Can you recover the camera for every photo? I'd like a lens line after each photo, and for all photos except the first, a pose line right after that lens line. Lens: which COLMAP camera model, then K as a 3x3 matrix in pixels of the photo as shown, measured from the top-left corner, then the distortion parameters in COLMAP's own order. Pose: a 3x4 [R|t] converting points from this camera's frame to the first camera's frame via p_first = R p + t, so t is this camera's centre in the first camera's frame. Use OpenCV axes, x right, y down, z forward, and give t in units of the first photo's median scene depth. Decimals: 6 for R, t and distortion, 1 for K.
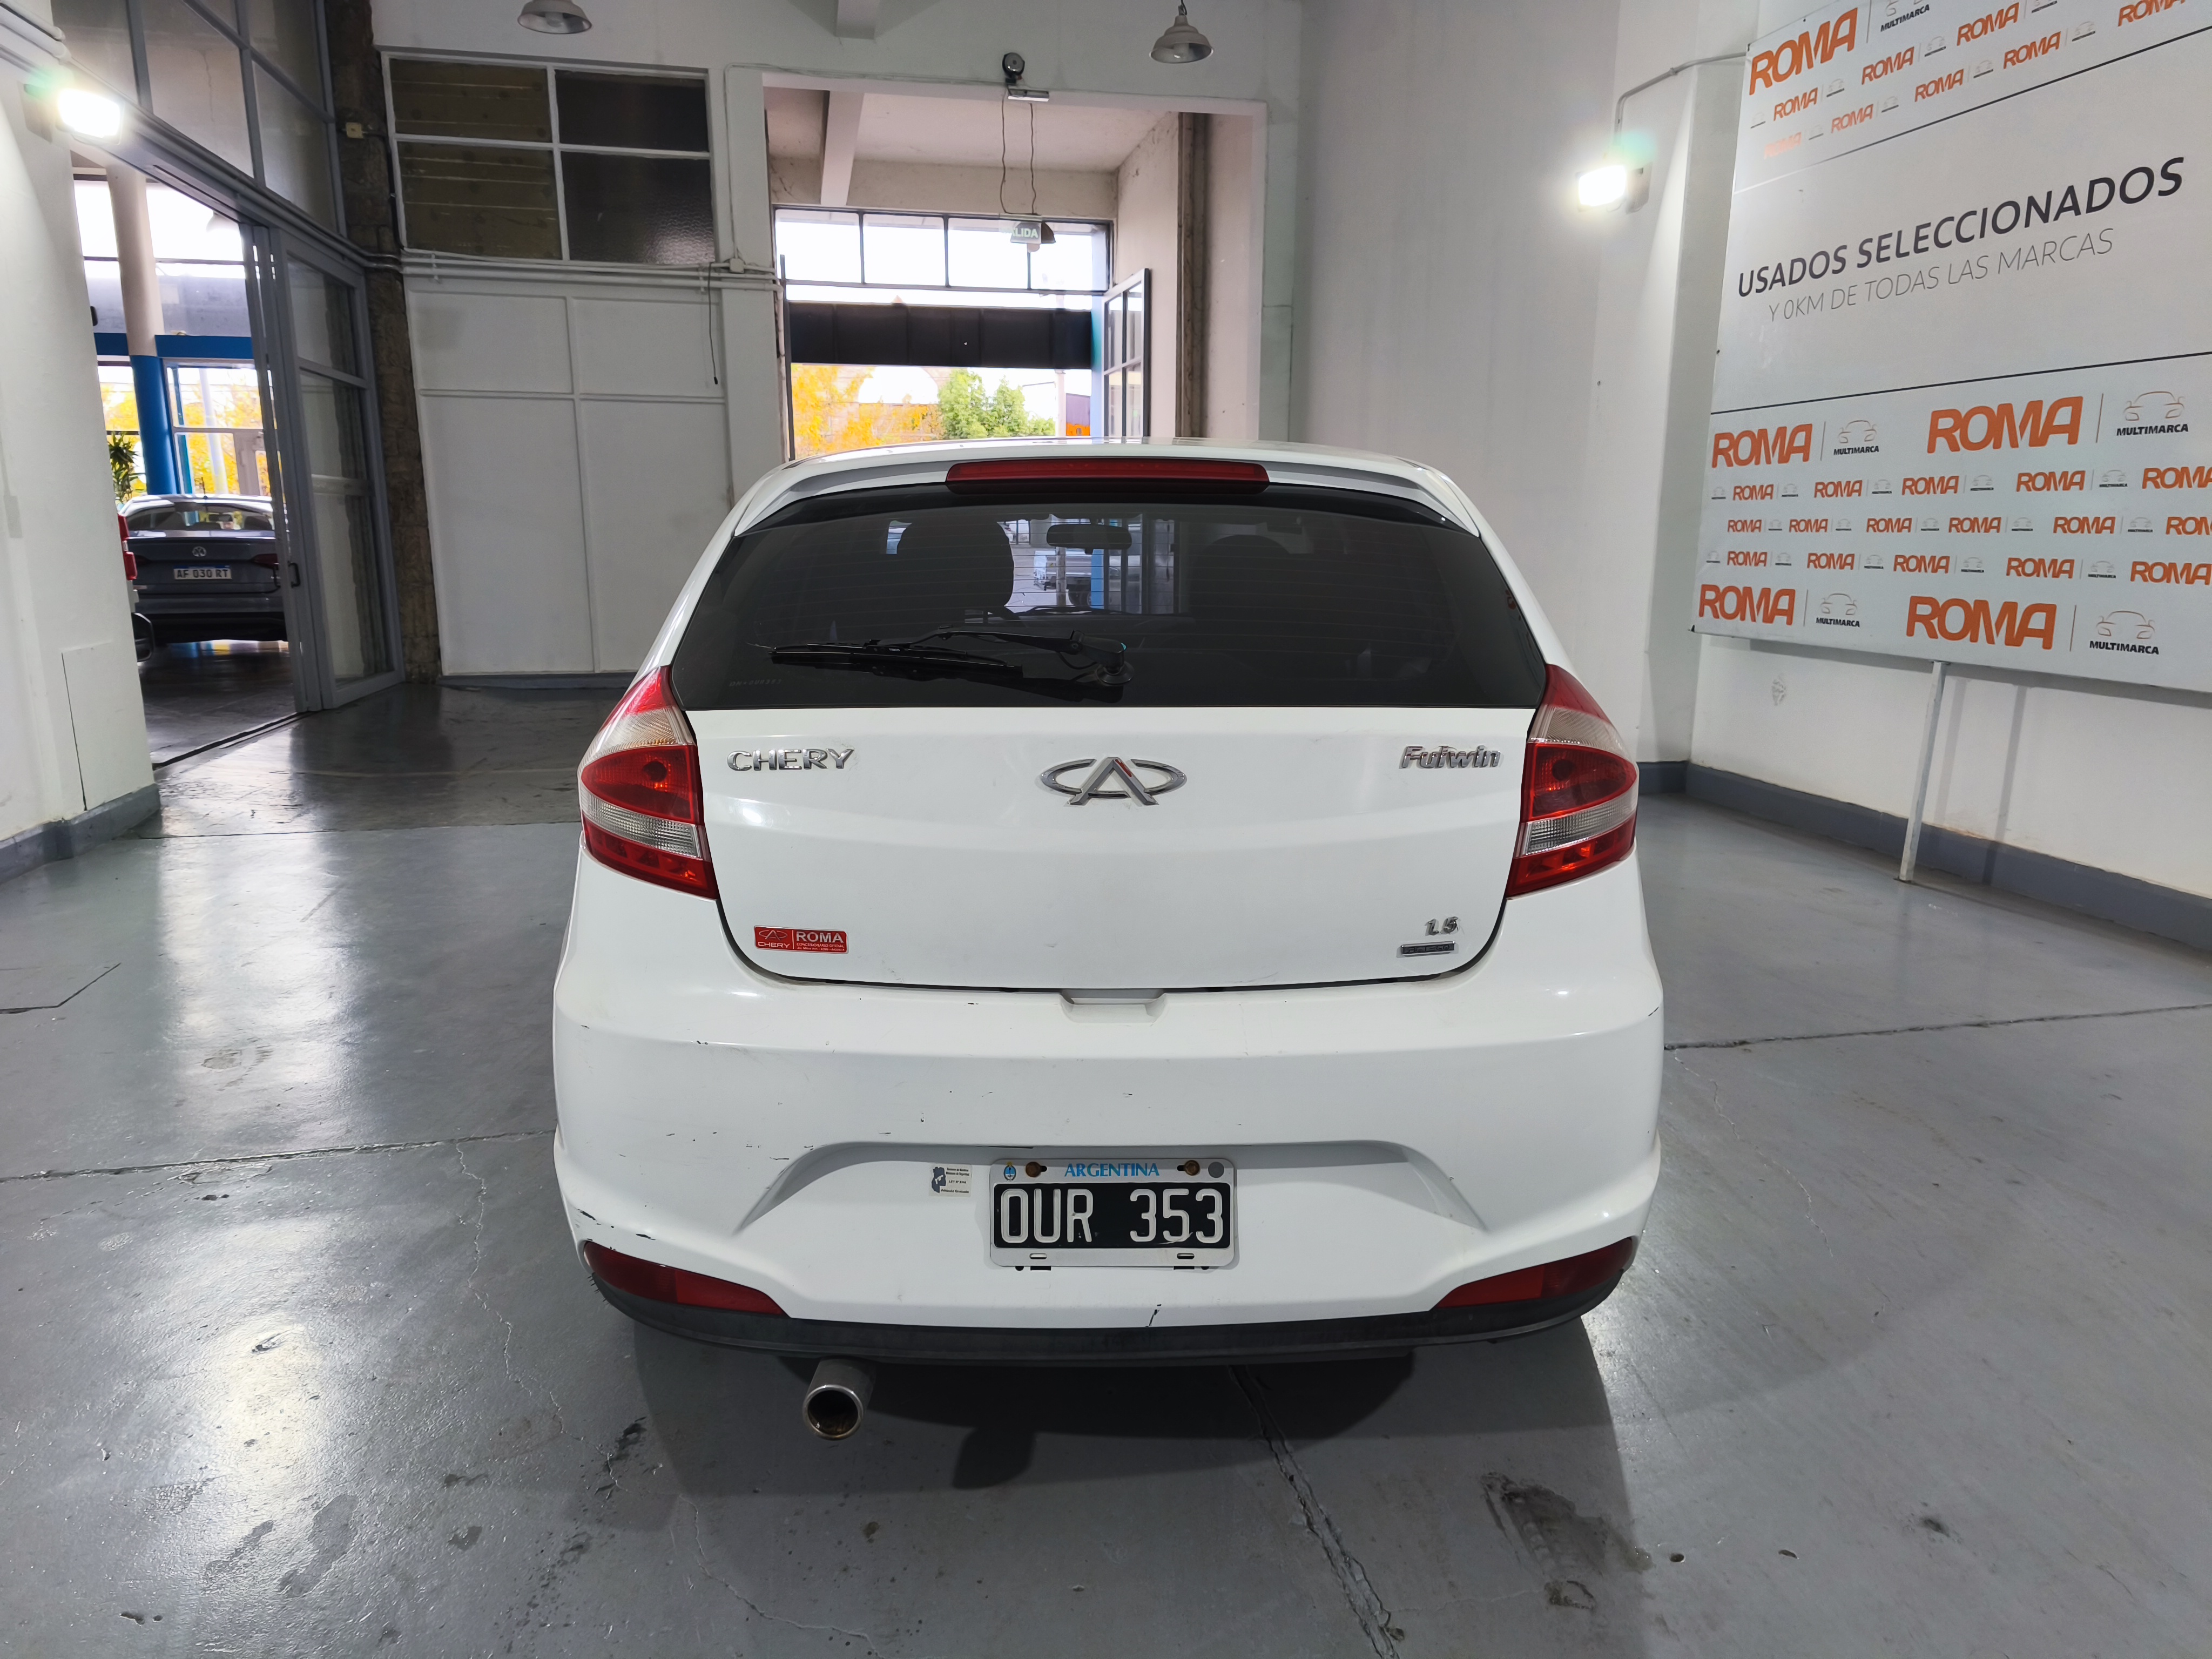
lens RADIAL K [[1444.5, 0, 1084.3], [0, 1444.5, 827.2], [0, 0, 1]] dist [0.076639, -0.061169]
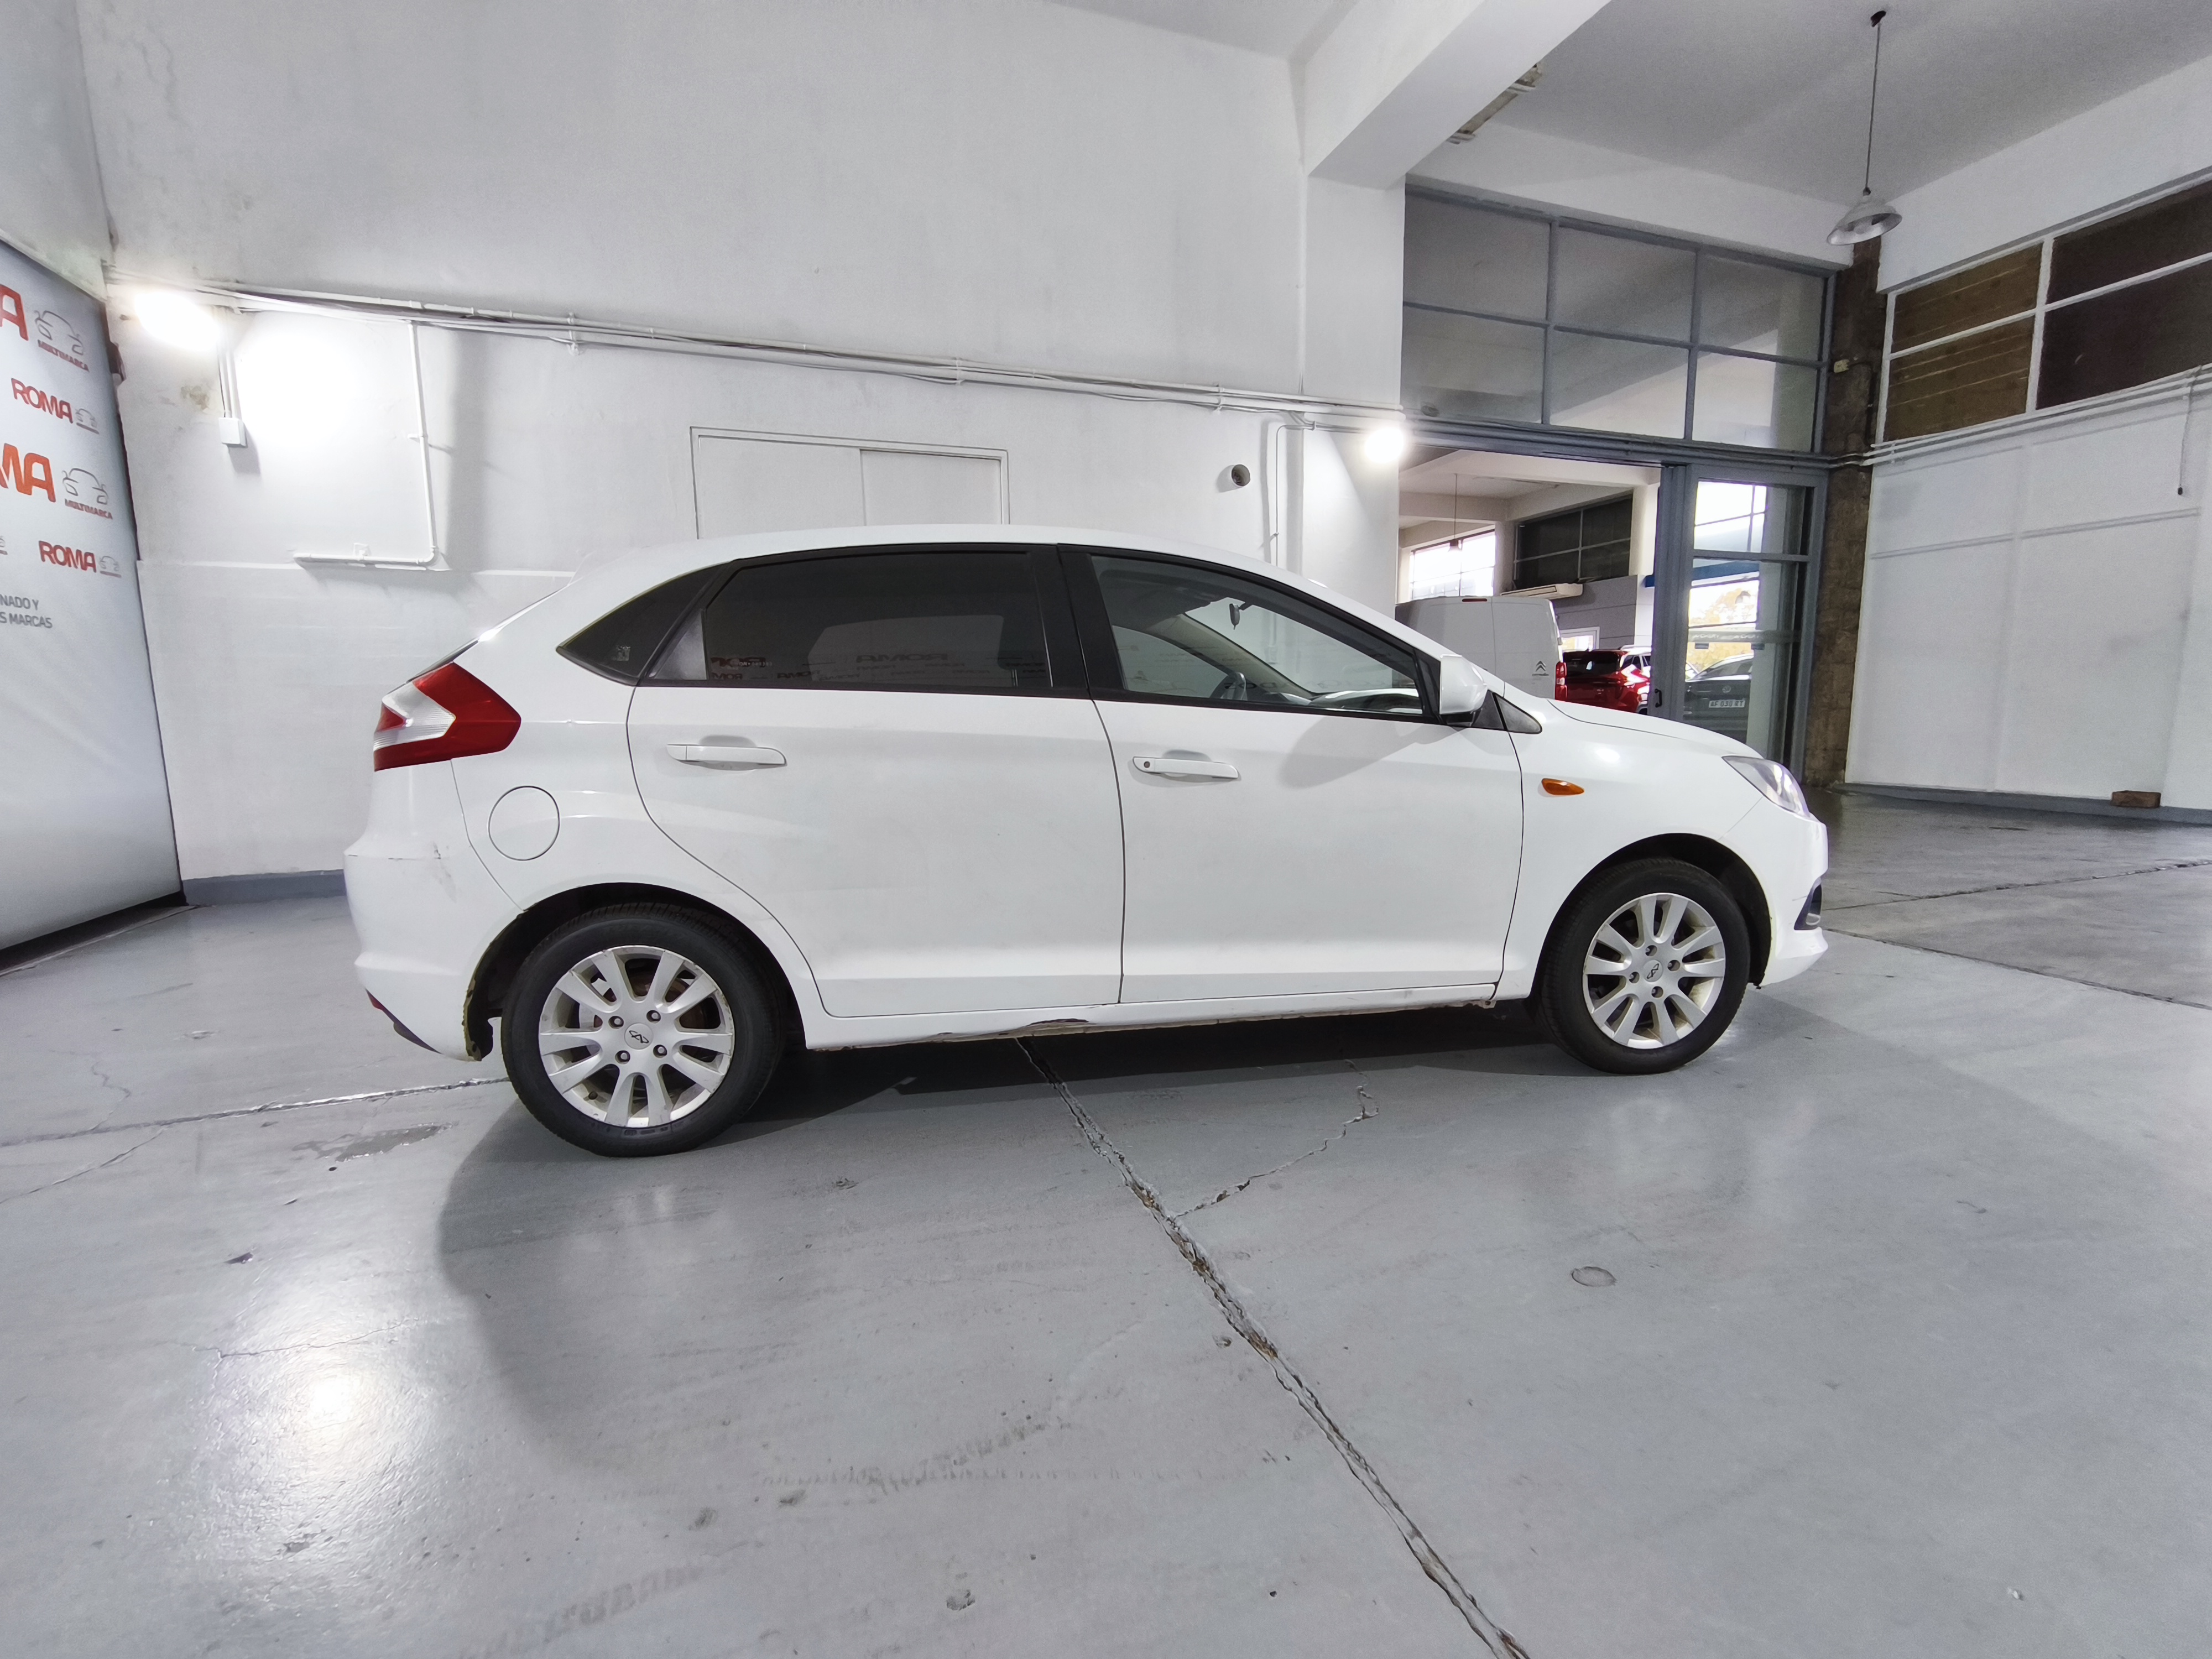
lens RADIAL K [[947.6, 0, 1114.1], [0, 947.6, 829.5], [0, 0, 1]] dist [-0.002114, 0.000397]
pose [[0.149482, 0.125424, -0.980777, 0.557343], [-0.184525, 0.978034, 0.096950, -0.062180], [0.971394, 0.166486, 0.169343, 0.586370]]
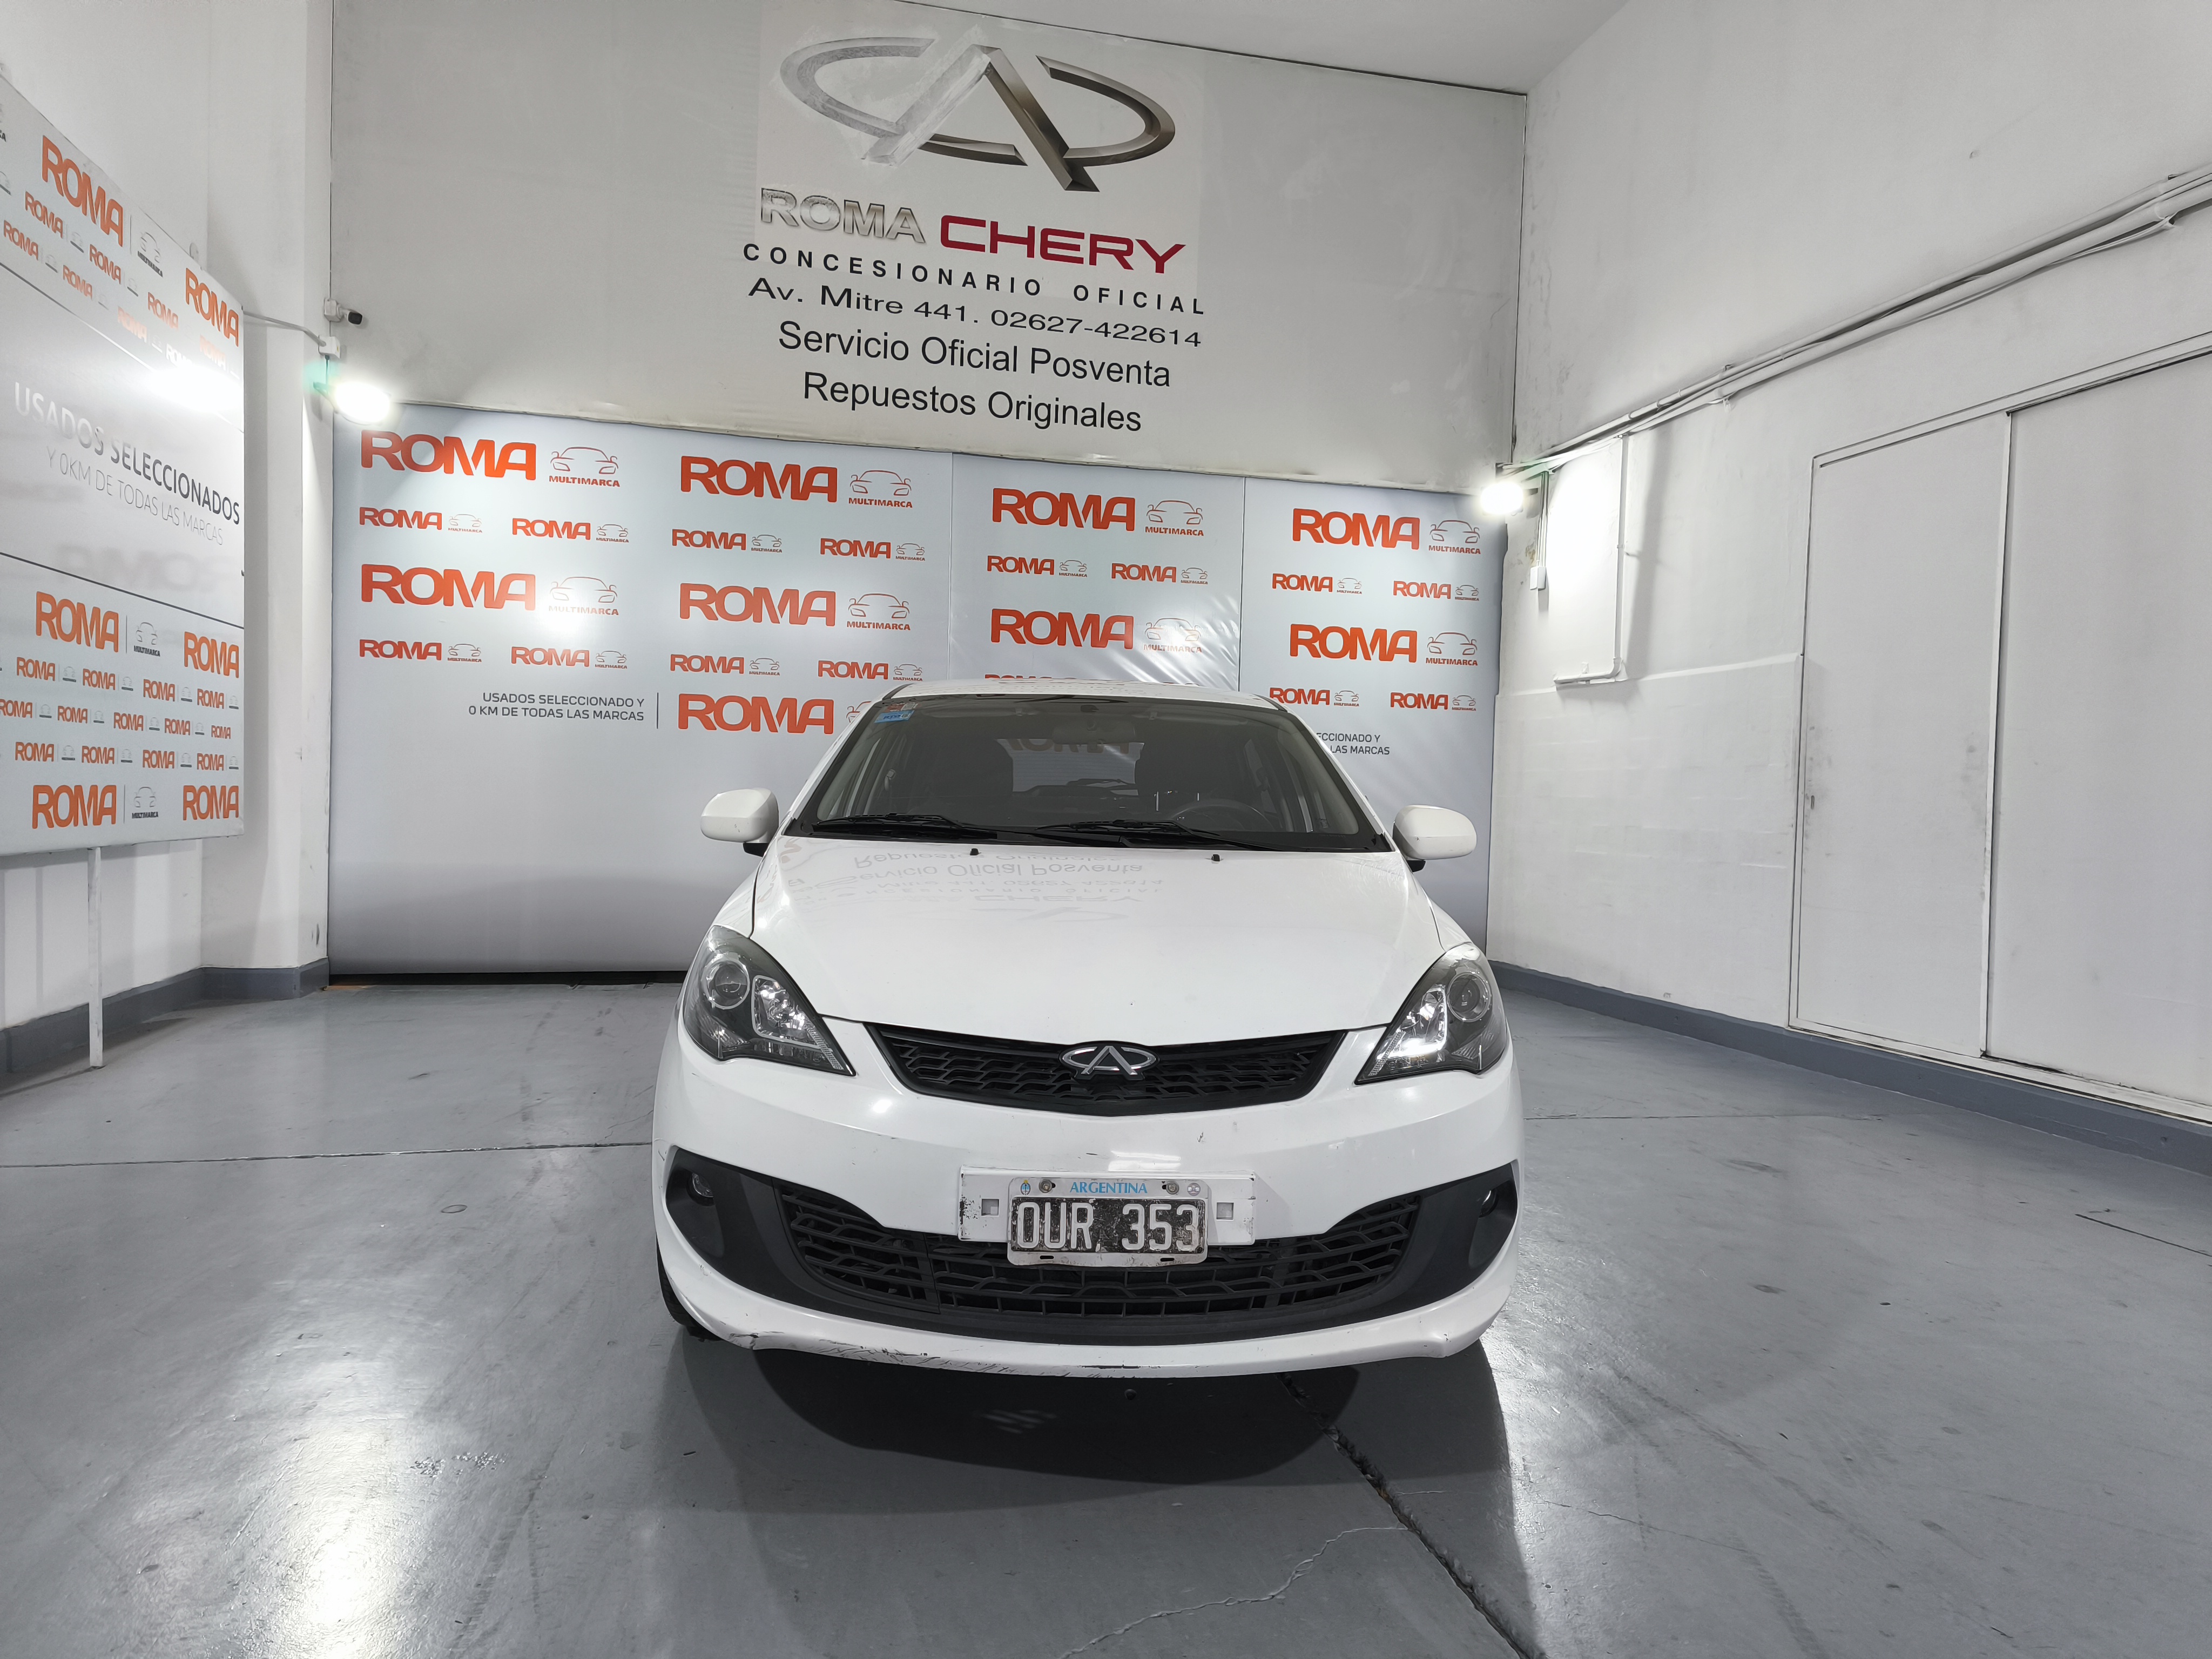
lens RADIAL K [[1444.5, 0, 1084.3], [0, 1444.5, 827.2], [0, 0, 1]] dist [0.076639, -0.061169]
pose [[-0.999218, -0.027478, -0.028444, 0.027697], [-0.033131, 0.974336, 0.222647, -0.262388], [0.021596, 0.223415, -0.974484, 1.455788]]
